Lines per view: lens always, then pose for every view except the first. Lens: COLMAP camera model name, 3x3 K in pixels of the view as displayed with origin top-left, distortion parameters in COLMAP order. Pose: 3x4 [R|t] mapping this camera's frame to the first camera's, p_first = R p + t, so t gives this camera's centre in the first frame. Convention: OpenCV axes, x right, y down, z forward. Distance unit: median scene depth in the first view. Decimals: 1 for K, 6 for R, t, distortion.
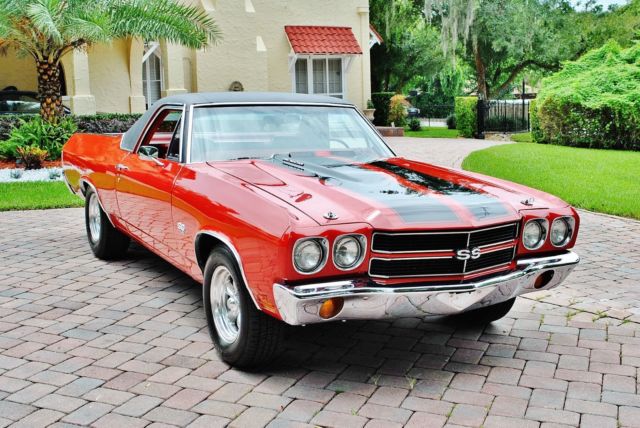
lens RADIAL K [[790.7, 0, 320.0], [0, 790.7, 214.0], [0, 0, 1]] dist [-0.080111, 0.071183]
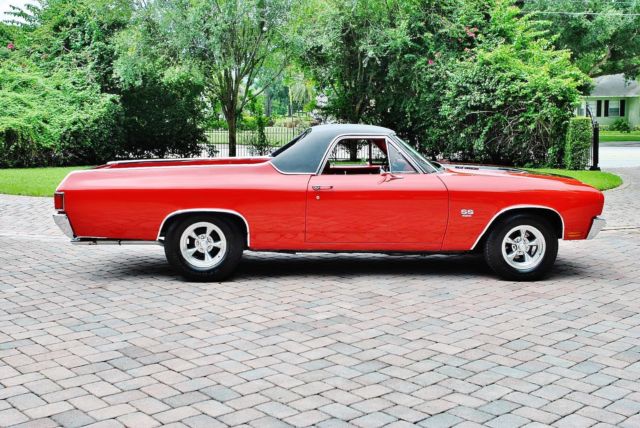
lens RADIAL K [[790.7, 0, 320.0], [0, 790.7, 214.0], [0, 0, 1]] dist [-0.080111, 0.071183]
pose [[0.433704, -0.120573, 0.892952, -0.367083], [0.140795, 0.987902, 0.065010, -0.026378], [-0.889987, 0.097528, 0.445433, 0.122371]]
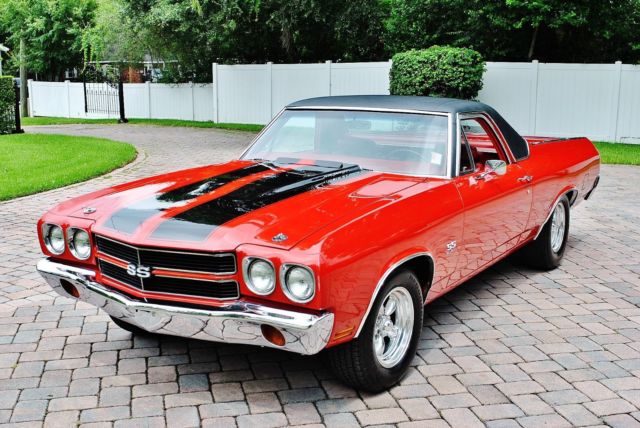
lens RADIAL K [[790.7, 0, 320.0], [0, 790.7, 214.0], [0, 0, 1]] dist [-0.080111, 0.071183]
pose [[-0.565979, -0.157635, 0.809209, -0.281708], [0.120843, 0.955085, 0.270573, -0.083753], [-0.815515, 0.250925, -0.521509, 0.471528]]
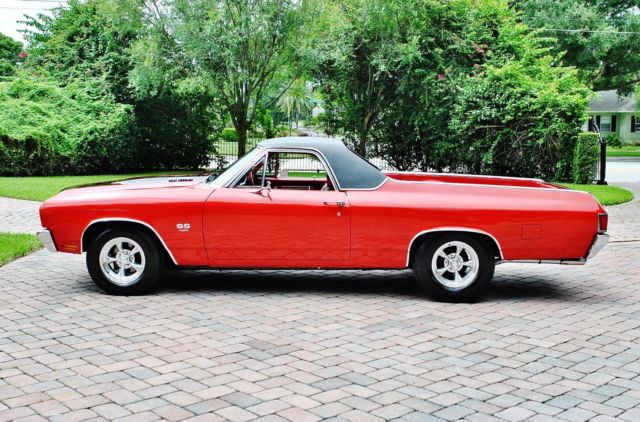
lens RADIAL K [[799.6, 0, 320.0], [0, 799.6, 211.0], [0, 0, 1]] dist [-0.077219, 0.049094]
pose [[0.412439, -0.098791, 0.905613, -0.409610], [0.130341, 0.990274, 0.048666, -0.031386], [-0.901613, 0.097967, 0.421304, 0.149738]]
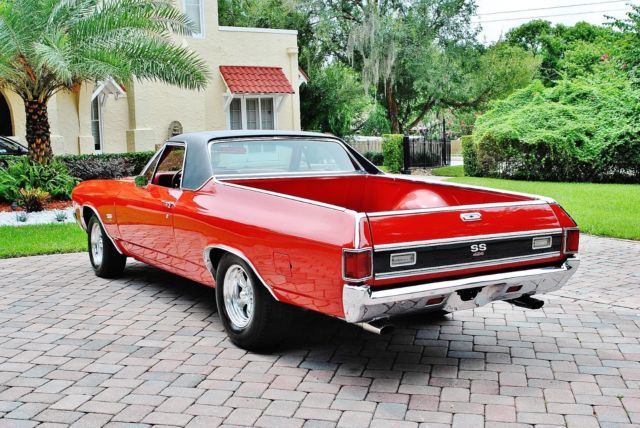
lens RADIAL K [[790.7, 0, 320.0], [0, 790.7, 214.0], [0, 0, 1]] dist [-0.080111, 0.071183]
pose [[0.984505, -0.025438, 0.173502, -0.106364], [0.033750, 0.998411, -0.045127, 0.000475], [-0.172079, 0.050283, 0.983799, -0.005670]]
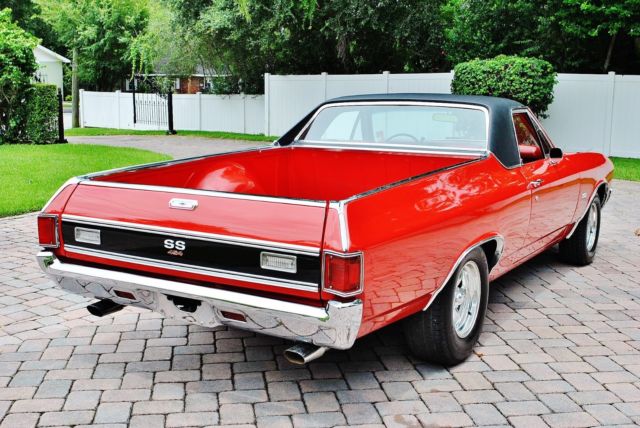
lens RADIAL K [[790.7, 0, 320.0], [0, 790.7, 214.0], [0, 0, 1]] dist [-0.080111, 0.071183]
pose [[-0.499287, -0.152265, 0.852953, -0.237546], [0.119542, 0.962916, 0.241871, -0.071036], [-0.858151, 0.222727, -0.462569, 0.434026]]
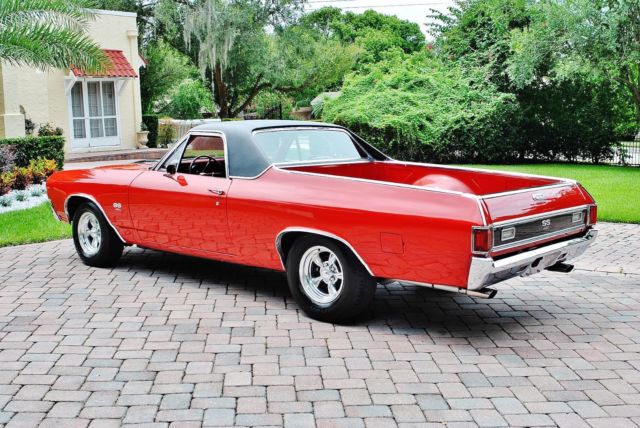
lens RADIAL K [[790.7, 0, 320.0], [0, 790.7, 214.0], [0, 0, 1]] dist [-0.080111, 0.071183]
pose [[0.898504, -0.057547, 0.435177, -0.205214], [0.067991, 0.997650, -0.008453, -0.004243], [-0.433668, 0.037183, 0.900305, -0.000861]]
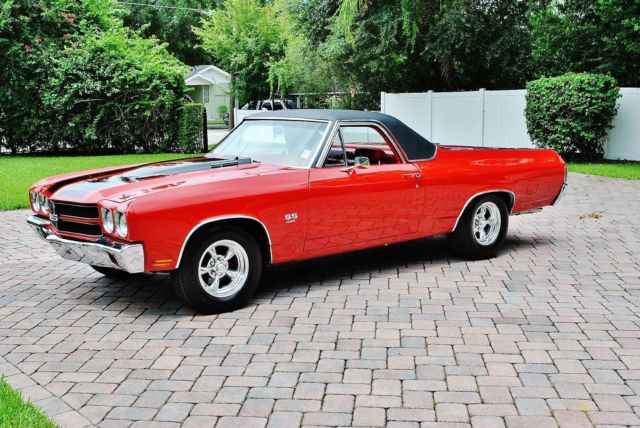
lens RADIAL K [[790.7, 0, 320.0], [0, 790.7, 214.0], [0, 0, 1]] dist [-0.080111, 0.071183]
pose [[-0.285503, -0.140978, 0.947952, -0.400437], [0.152535, 0.969829, 0.190172, -0.068203], [-0.946161, 0.198891, -0.255384, 0.399684]]
